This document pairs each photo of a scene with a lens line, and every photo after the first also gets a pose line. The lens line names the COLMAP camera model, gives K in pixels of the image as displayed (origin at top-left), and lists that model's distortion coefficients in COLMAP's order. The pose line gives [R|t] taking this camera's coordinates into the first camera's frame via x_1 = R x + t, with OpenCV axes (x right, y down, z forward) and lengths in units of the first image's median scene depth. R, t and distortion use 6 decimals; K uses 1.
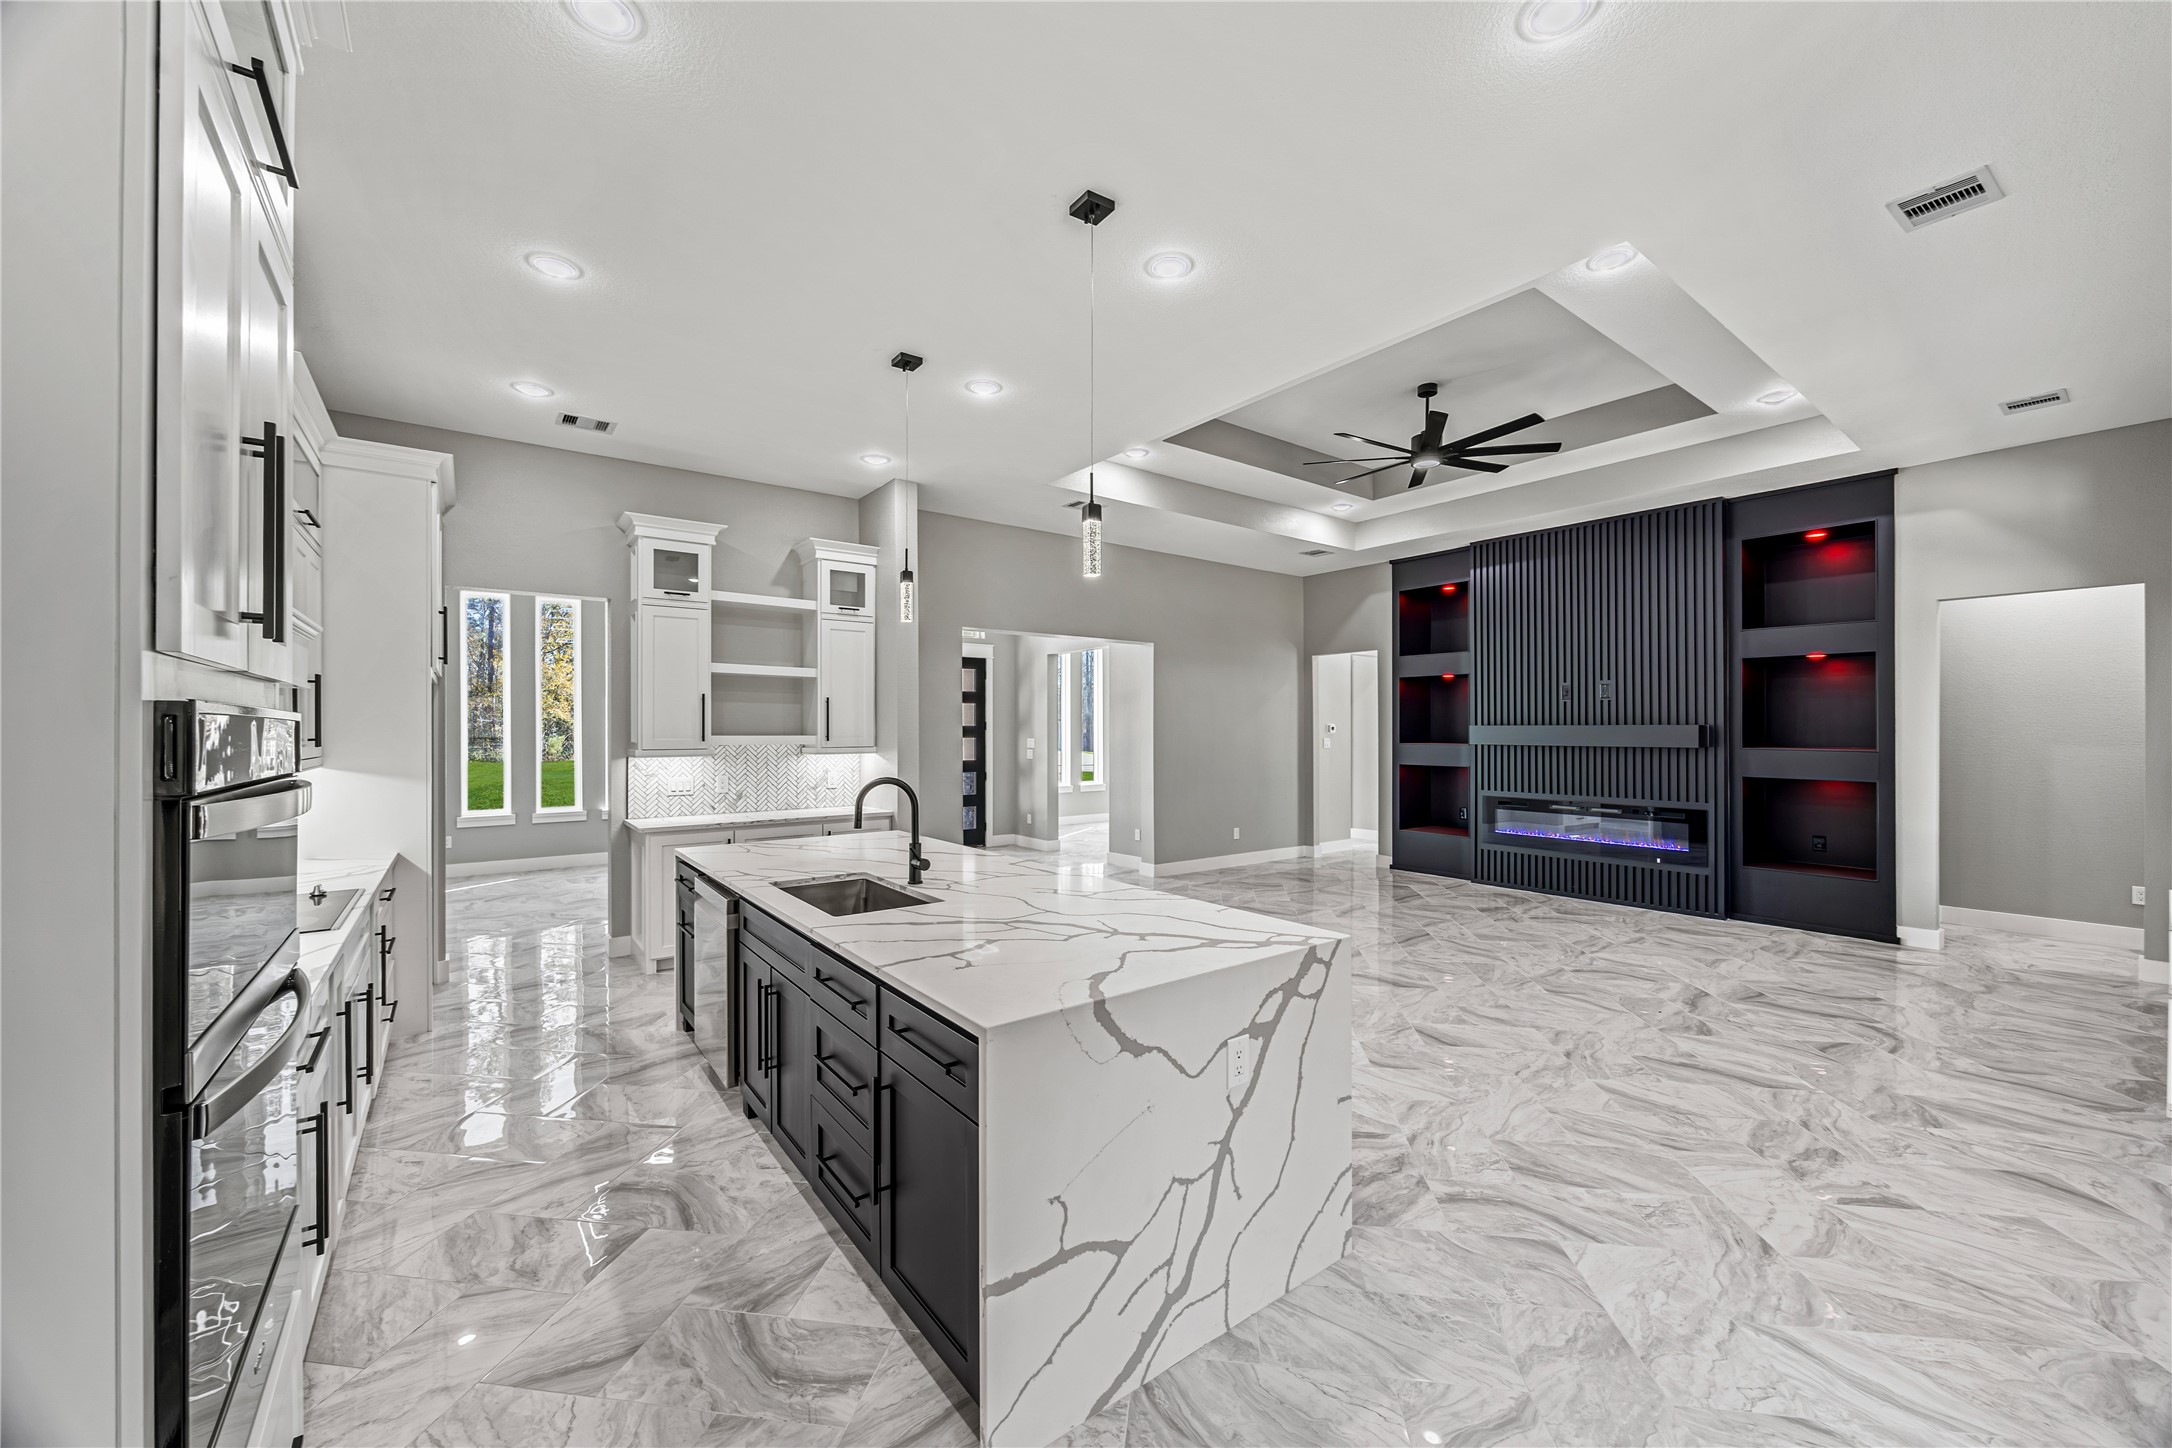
lens RADIAL K [[827.1, 0, 1089.1], [0, 827.1, 727.0], [0, 0, 1]] dist [-0.004741, 0.000703]
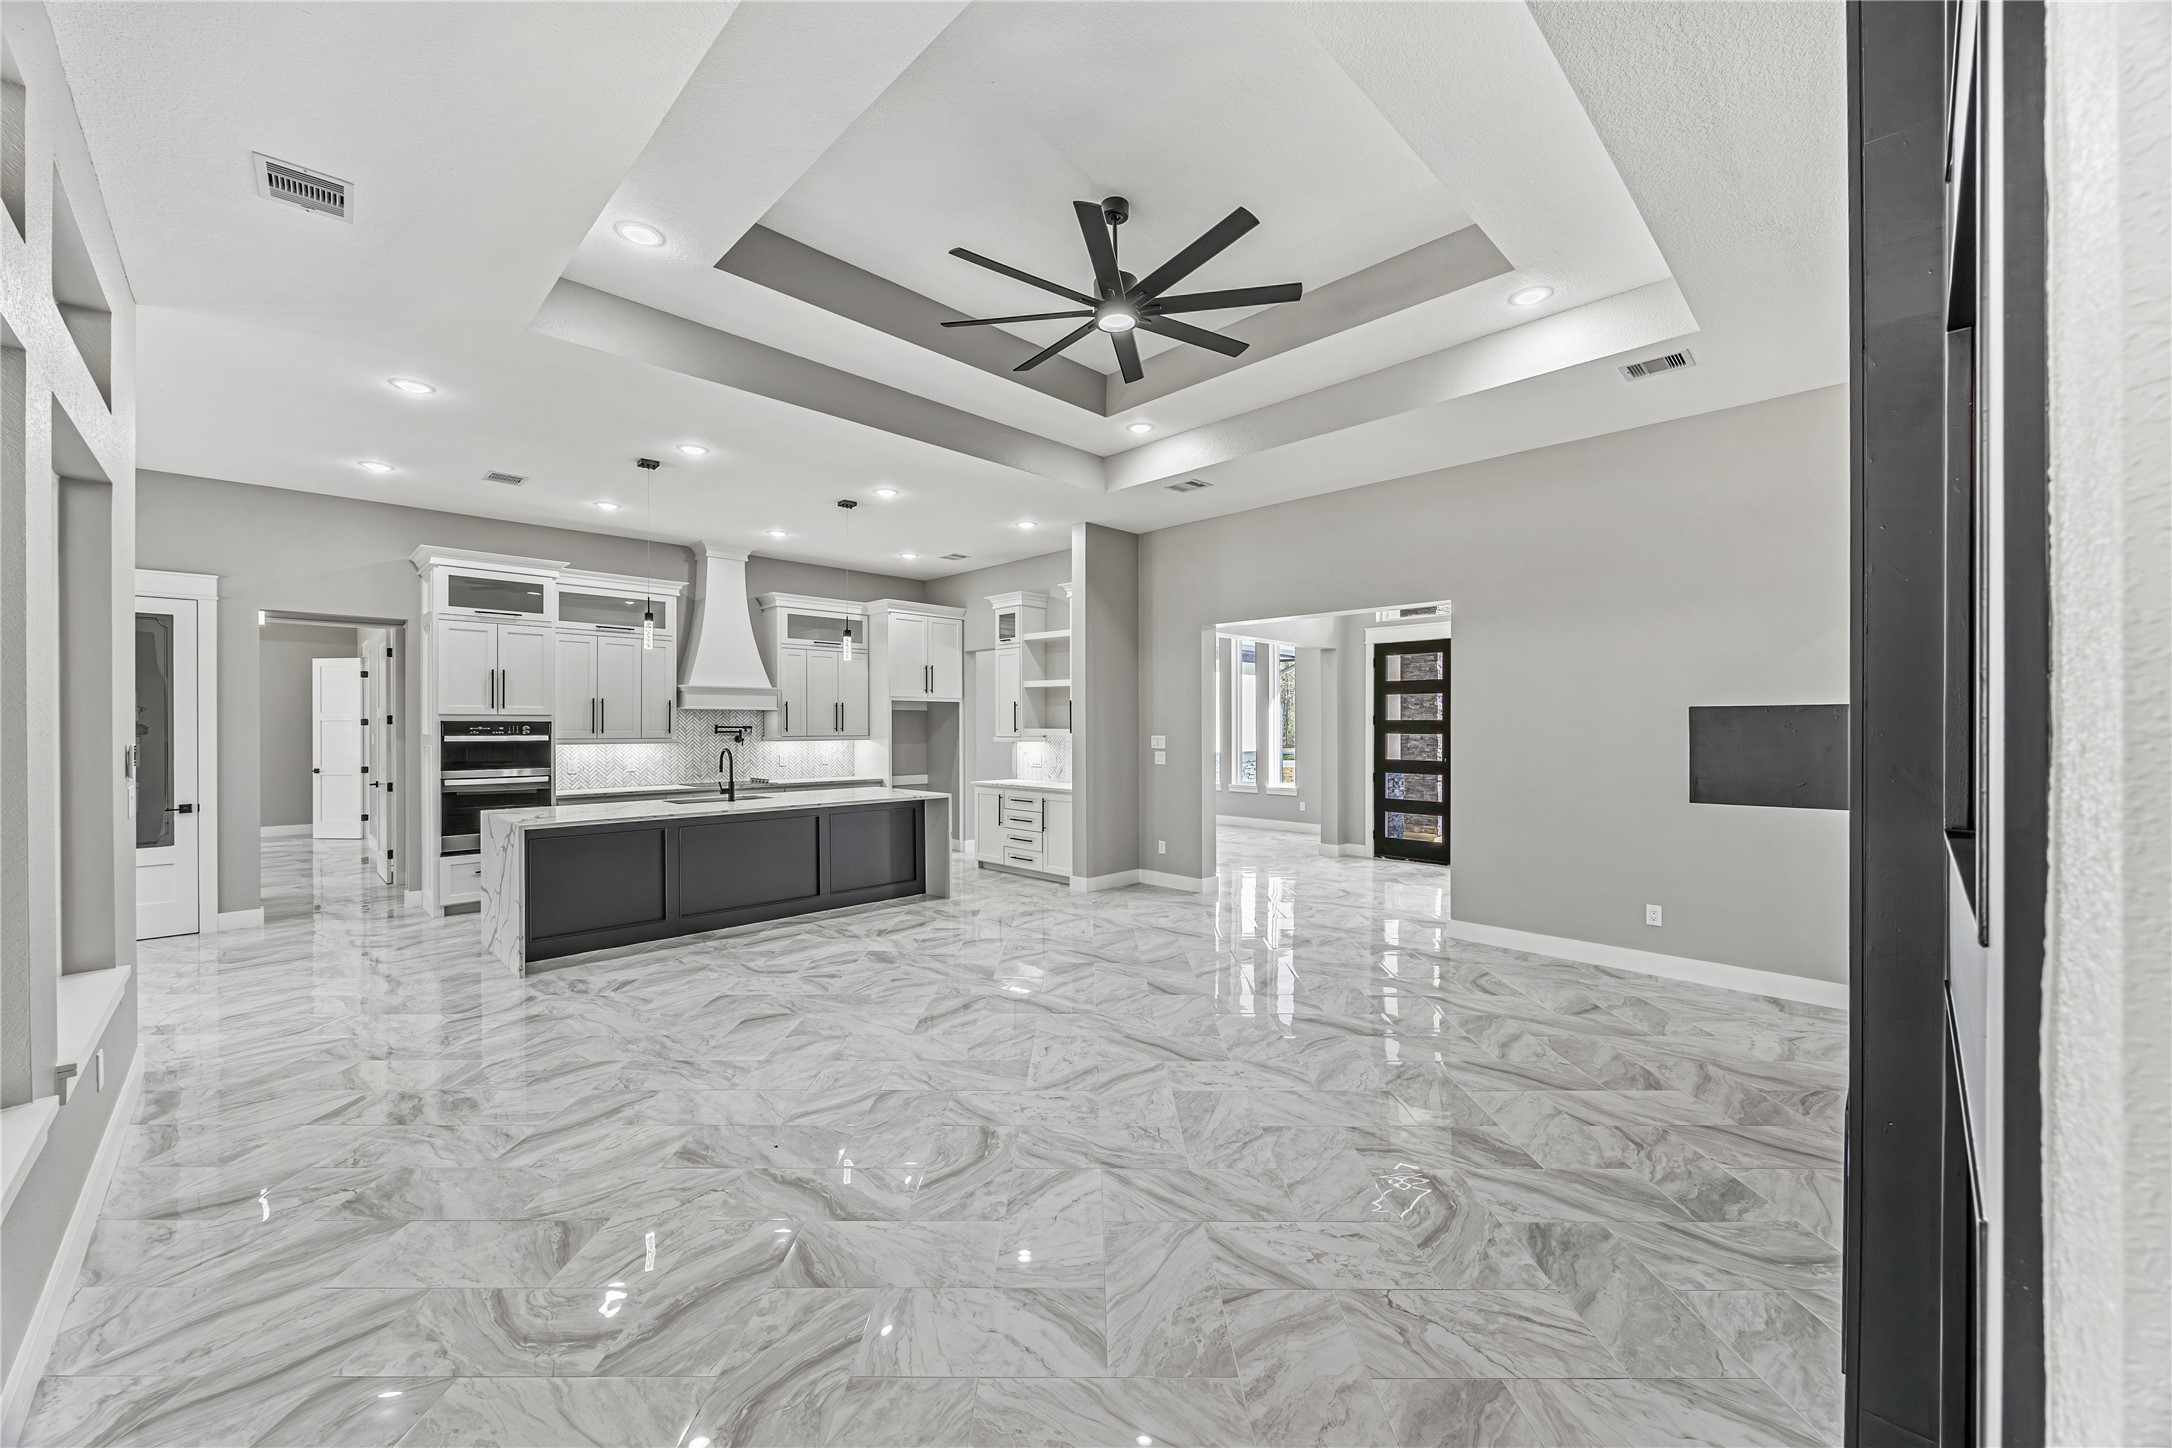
lens RADIAL K [[827.1, 0, 1088.0], [0, 827.1, 726.6], [0, 0, 1]] dist [-0.004741, 0.000703]
pose [[0.137706, 0.003682, -0.990466, 1.560753], [0.004034, 0.999983, 0.004279, 0.001169], [0.990465, -0.004585, 0.137689, 1.300114]]
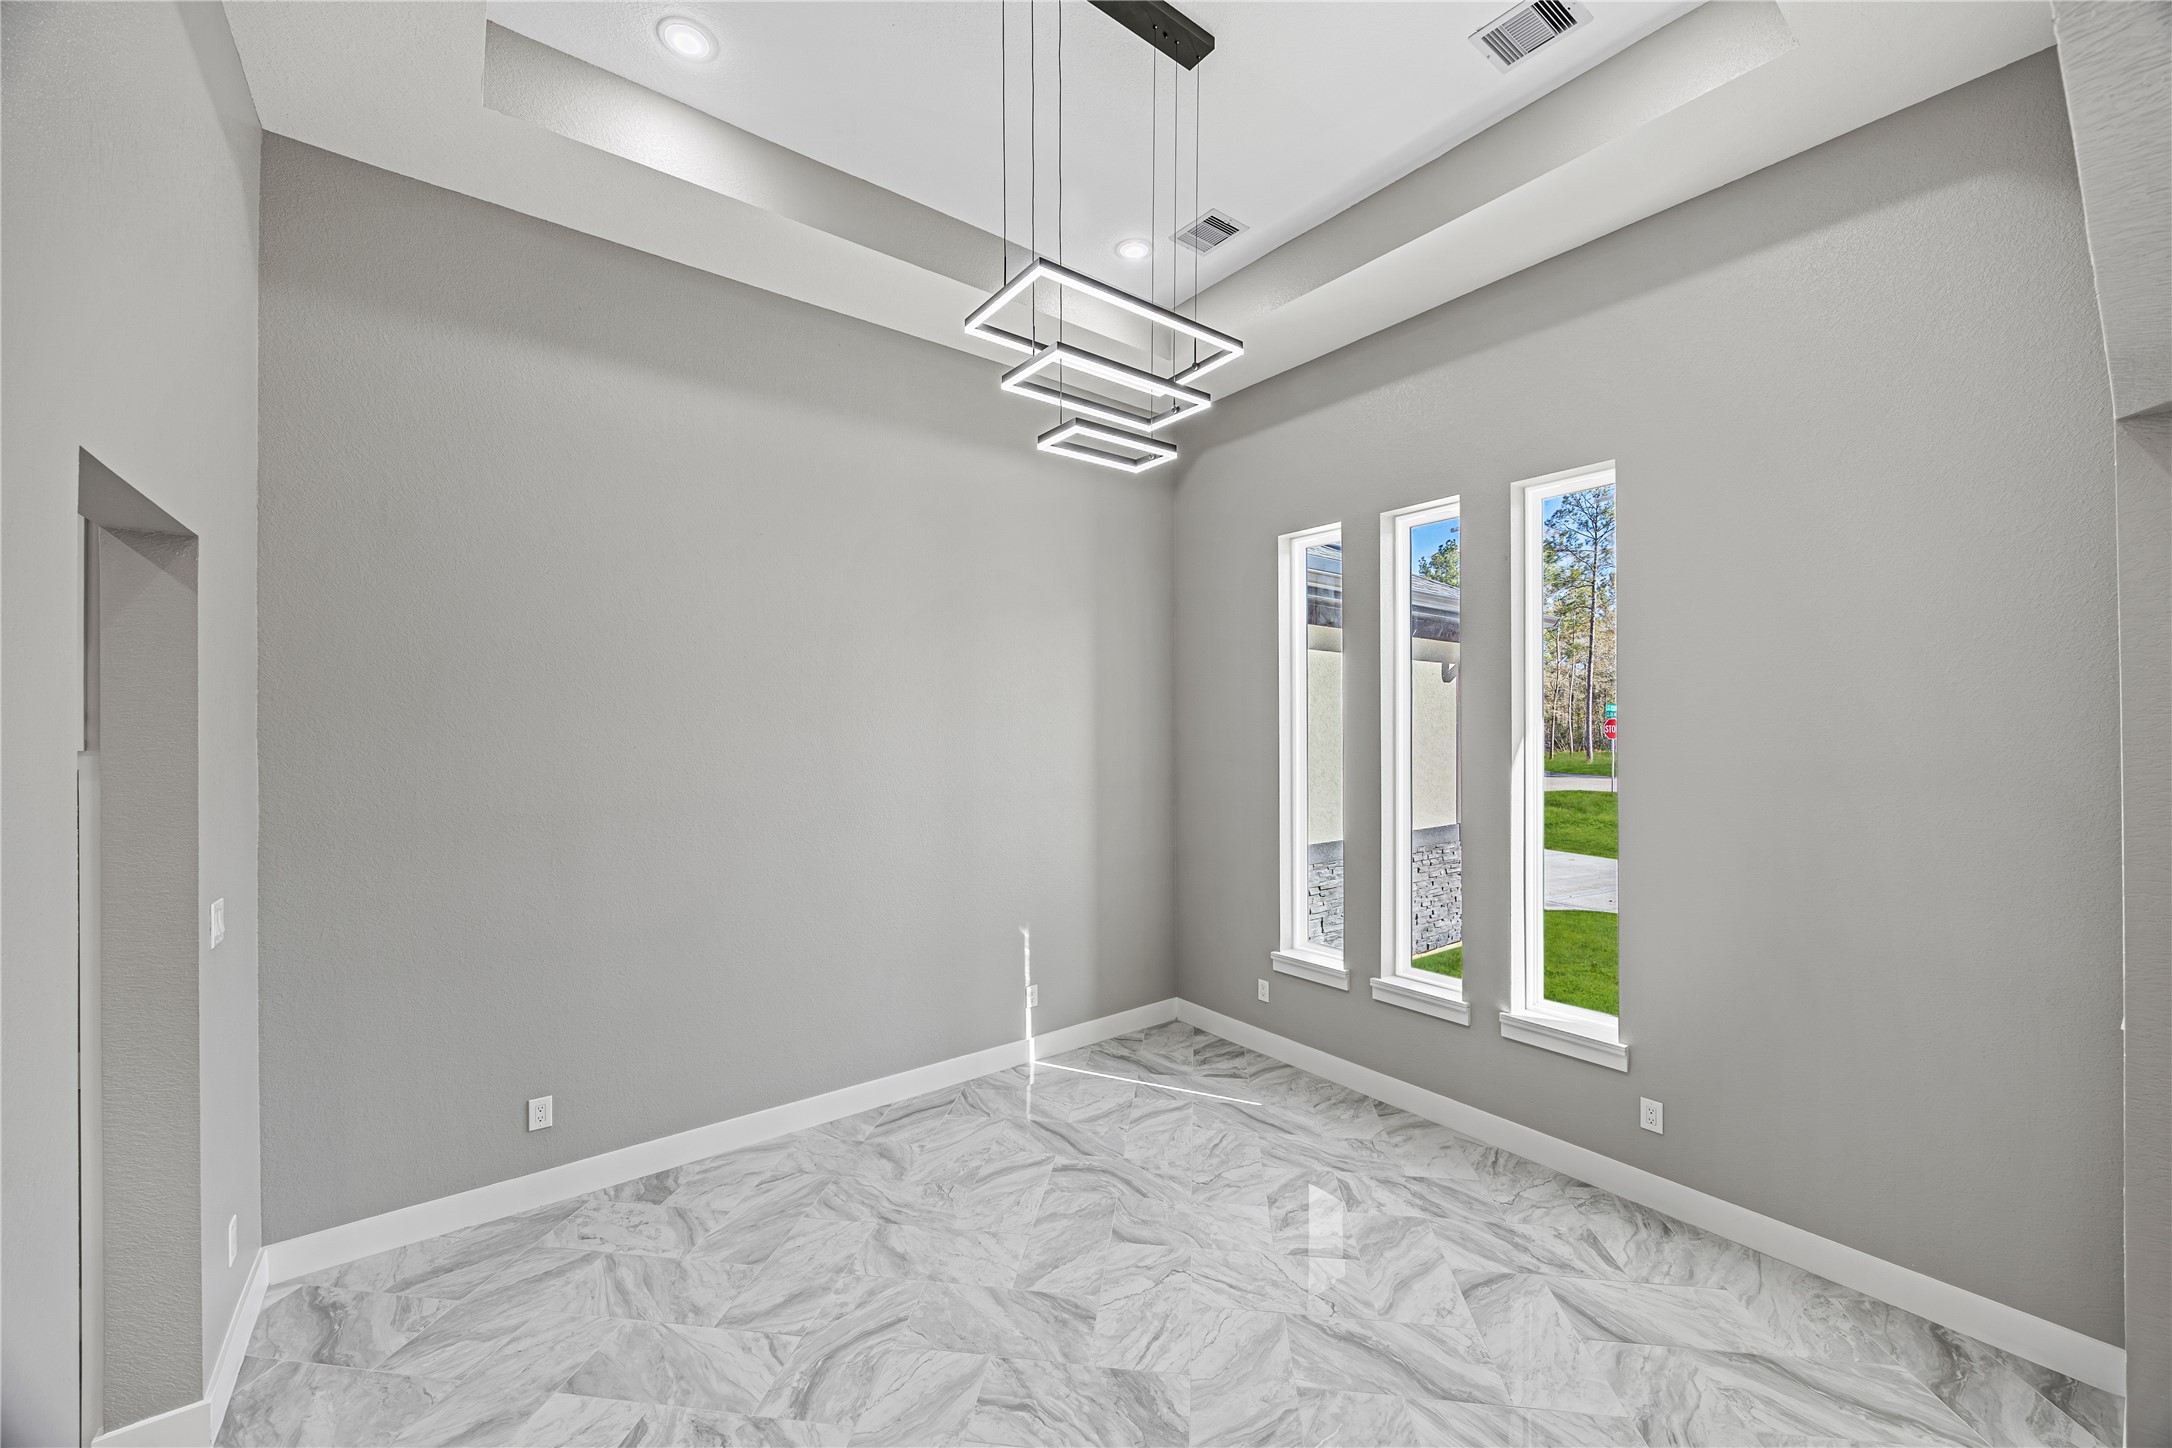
lens RADIAL K [[827.1, 0, 1081.5], [0, 827.1, 722.7], [0, 0, 1]] dist [-0.004741, 0.000703]
pose [[0.006258, -0.002492, -0.999977, -0.458157], [0.000577, 0.999997, -0.002488, -0.087953], [0.999980, -0.000562, 0.006259, 1.896920]]
